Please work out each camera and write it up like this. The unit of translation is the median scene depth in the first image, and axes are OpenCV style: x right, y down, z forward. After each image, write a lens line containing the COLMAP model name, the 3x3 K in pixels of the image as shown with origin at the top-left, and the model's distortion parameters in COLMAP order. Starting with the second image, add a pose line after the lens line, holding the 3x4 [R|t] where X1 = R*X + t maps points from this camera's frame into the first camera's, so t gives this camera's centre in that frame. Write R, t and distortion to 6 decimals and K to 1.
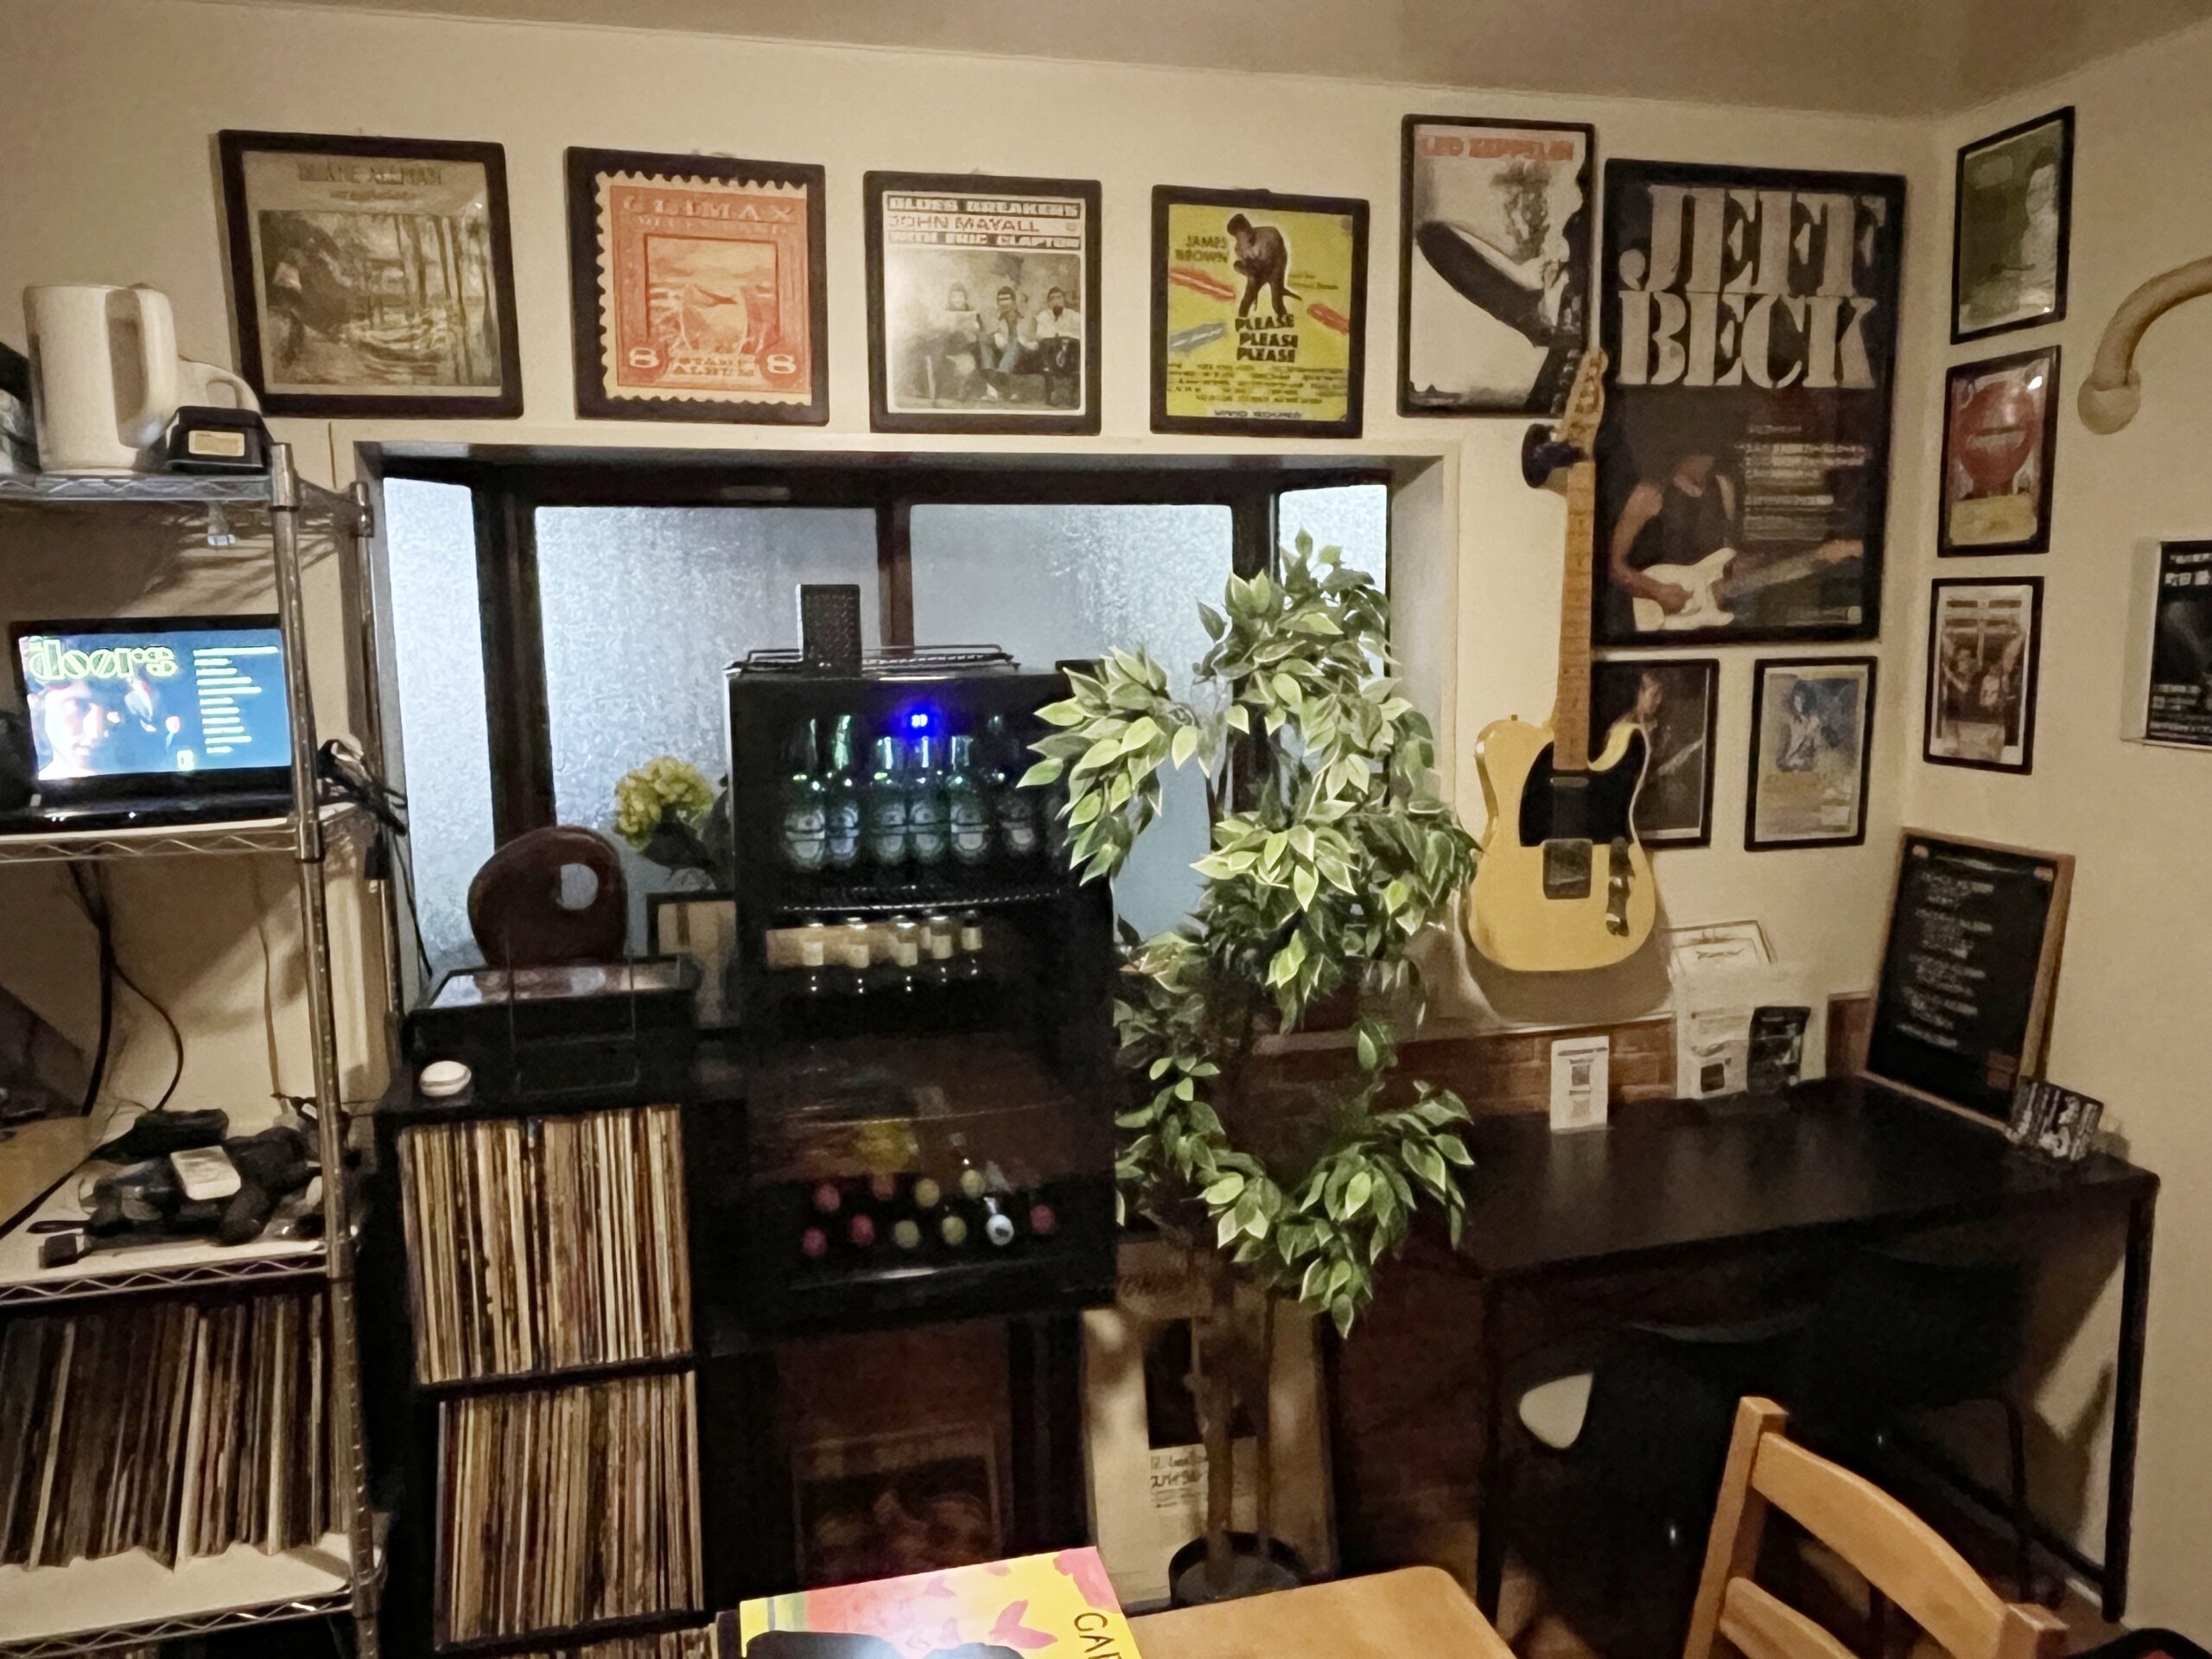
lens RADIAL K [[1568.7, 0, 1102.1], [0, 1568.7, 830.8], [0, 0, 1]] dist [-0.011316, 0.001198]
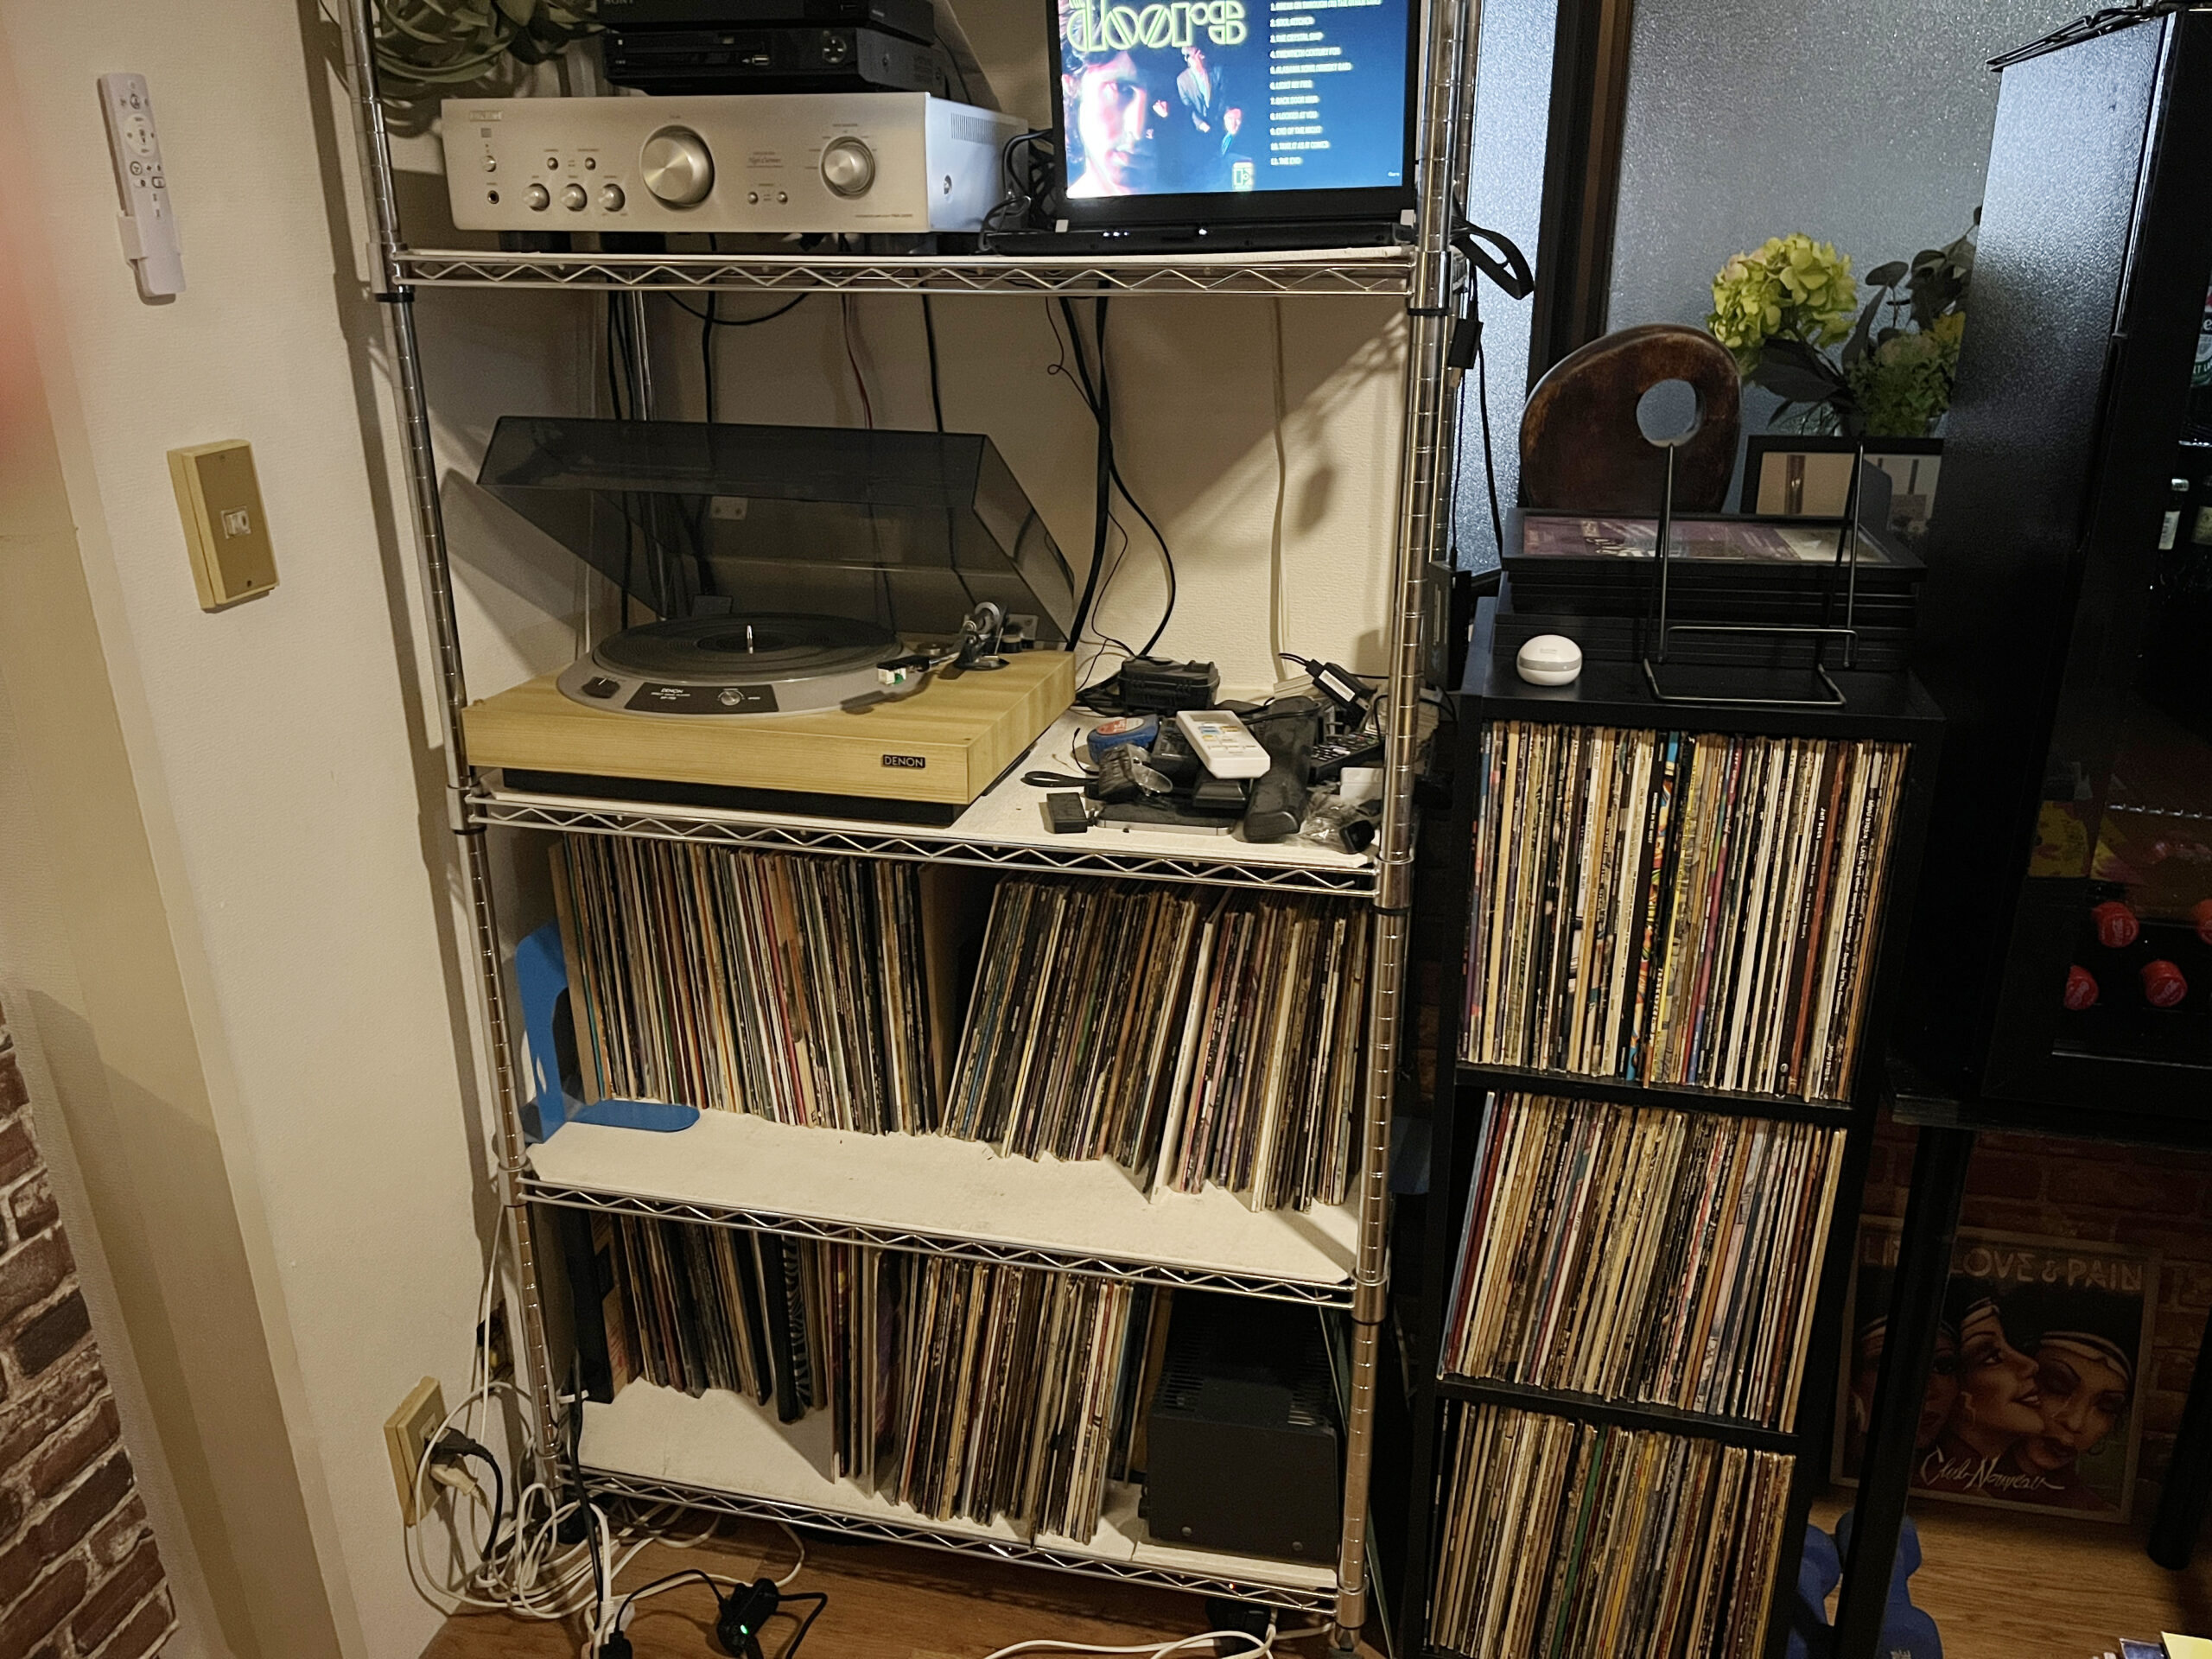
lens RADIAL K [[1648.1, 0, 1103.4], [0, 1648.1, 834.9], [0, 0, 1]] dist [0.023595, -0.006267]
pose [[0.880409, 0.172182, -0.441852, -0.255333], [-0.062277, 0.965666, 0.252212, 0.060084], [0.470107, -0.194532, 0.860904, 0.256401]]
